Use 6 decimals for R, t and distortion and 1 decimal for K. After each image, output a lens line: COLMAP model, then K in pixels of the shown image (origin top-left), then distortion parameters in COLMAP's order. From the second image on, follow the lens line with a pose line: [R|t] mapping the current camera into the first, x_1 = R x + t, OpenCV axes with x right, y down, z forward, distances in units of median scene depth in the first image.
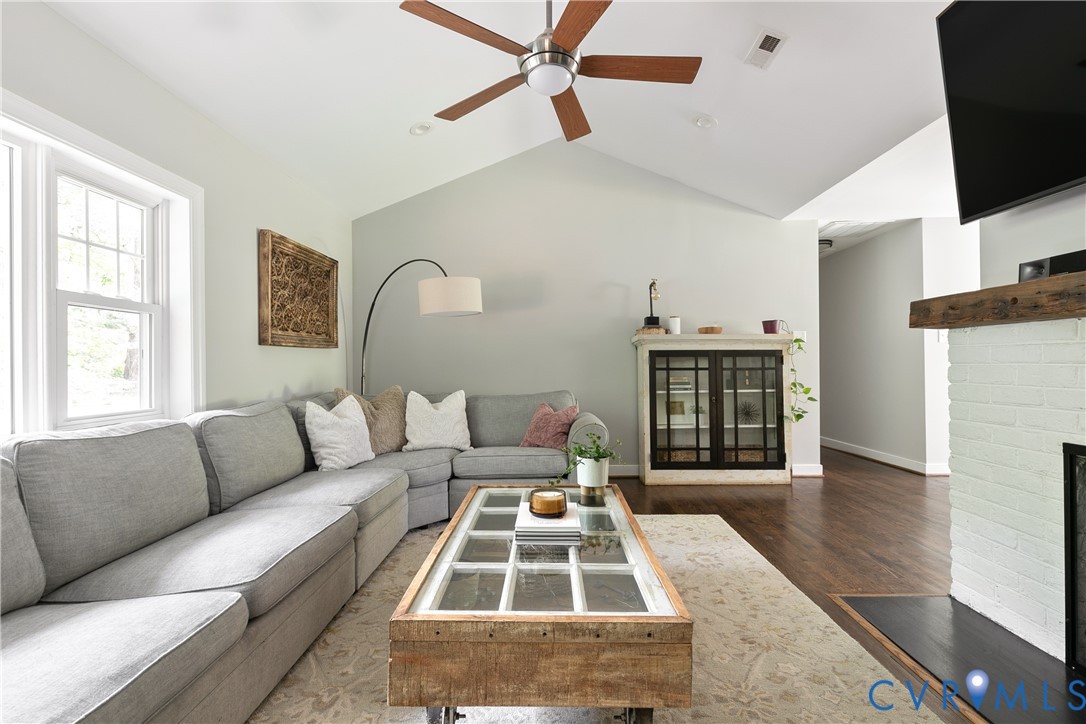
lens RADIAL K [[495.6, 0, 545.7], [0, 495.6, 362.5], [0, 0, 1]] dist [0.001671, -0.001259]
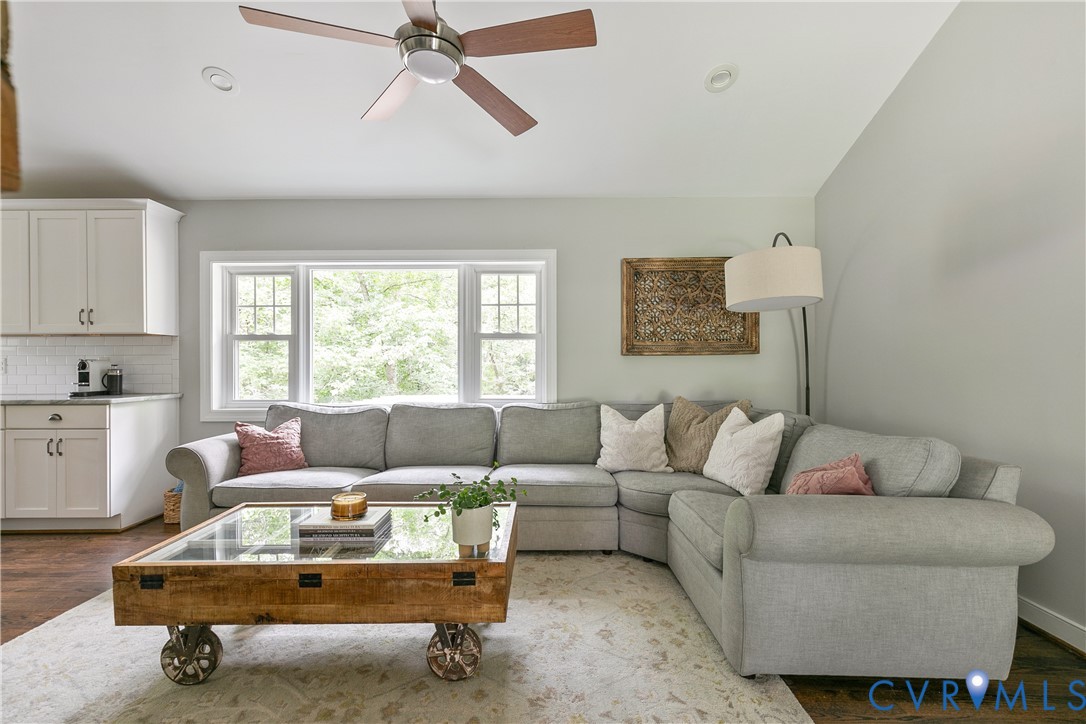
lens RADIAL K [[485.2, 0, 542.1], [0, 485.2, 366.6], [0, 0, 1]] dist [0.005980, 0.000025]
pose [[0.002767, 0.010594, -0.999940, 0.533566], [0.003463, 0.999938, 0.010603, -0.018088], [0.999990, -0.003492, 0.002730, 0.702689]]
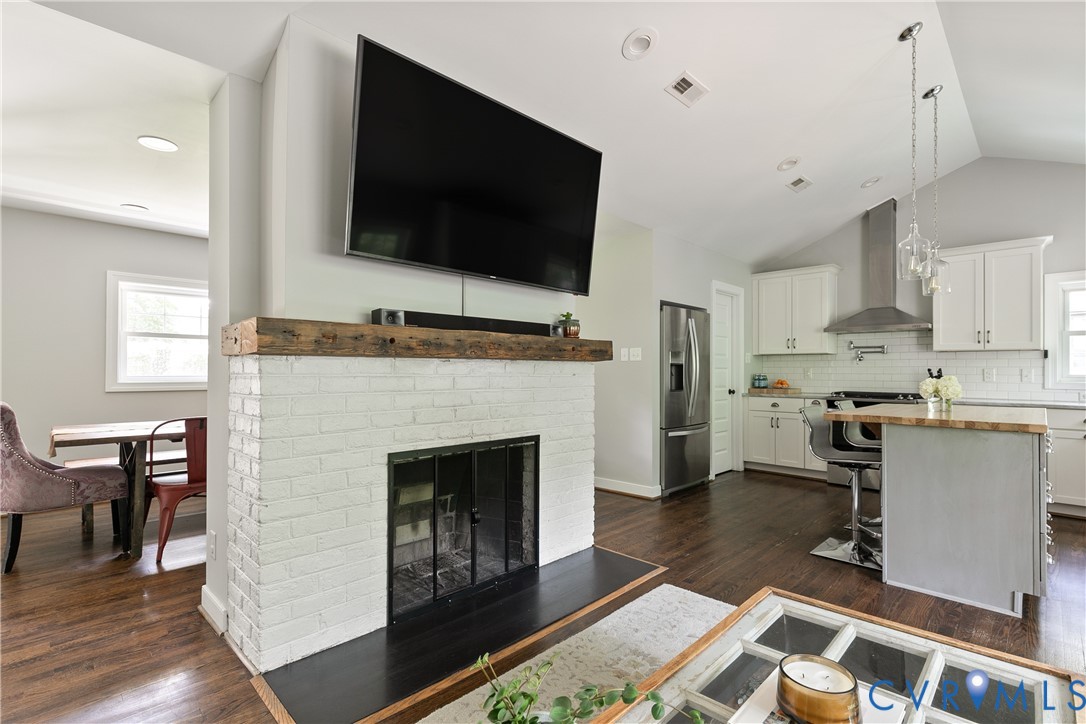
lens RADIAL K [[505.1, 0, 547.1], [0, 505.1, 363.7], [0, 0, 1]] dist [0.001456, 0.000115]
pose [[-0.720556, 0.012169, 0.693290, -0.078199], [0.000049, 0.999847, -0.017499, -0.022859], [-0.693397, -0.012575, -0.720446, 0.773387]]
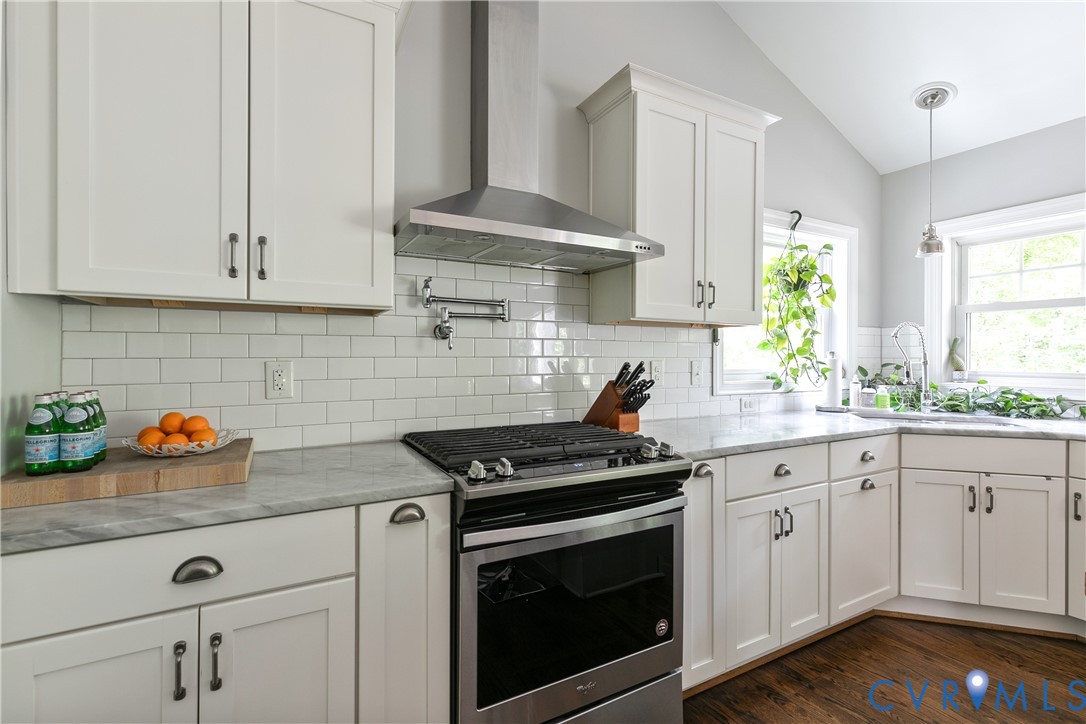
lens RADIAL K [[490.6, 0, 547.9], [0, 490.6, 354.9], [0, 0, 1]] dist [0.004876, 0.000197]
pose [[-0.871330, 0.003268, -0.490686, 0.450601], [0.001545, 0.999991, 0.003916, -0.043995], [0.490695, 0.002654, -0.871328, -0.476464]]
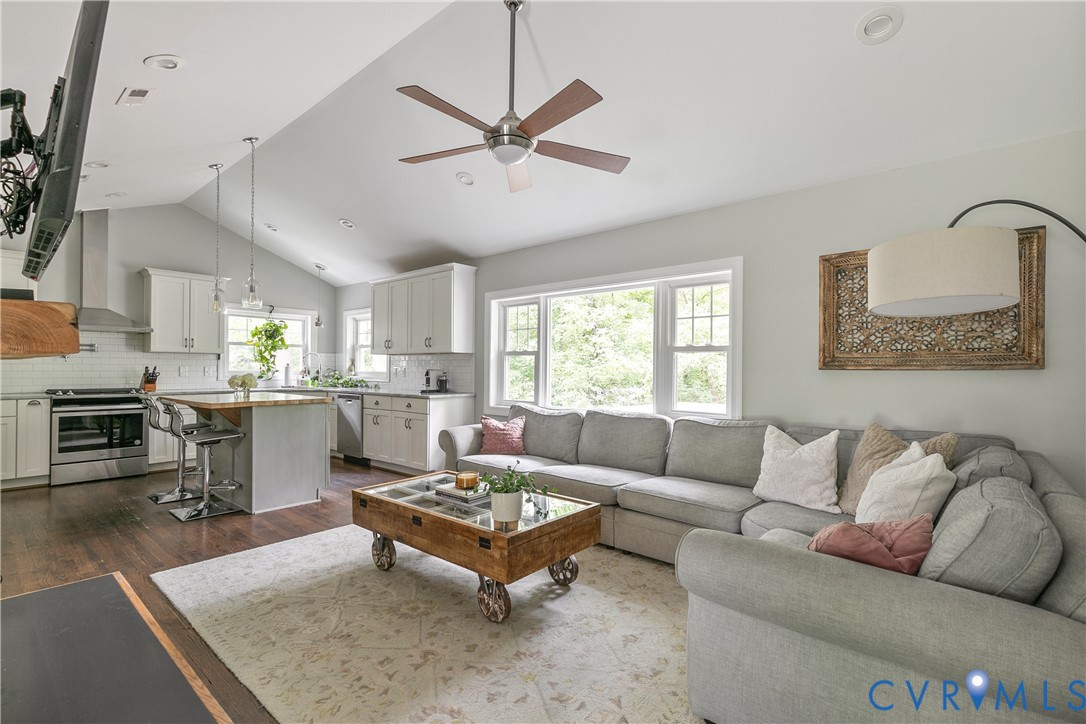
lens RADIAL K [[494.4, 0, 546.9], [0, 494.4, 366.0], [0, 0, 1]] dist [0.002685, -0.000257]
pose [[-0.641935, -0.001429, -0.766758, 0.506742], [-0.001429, 0.999999, -0.000667, -0.035631], [0.766758, 0.000667, -0.641936, 1.073402]]
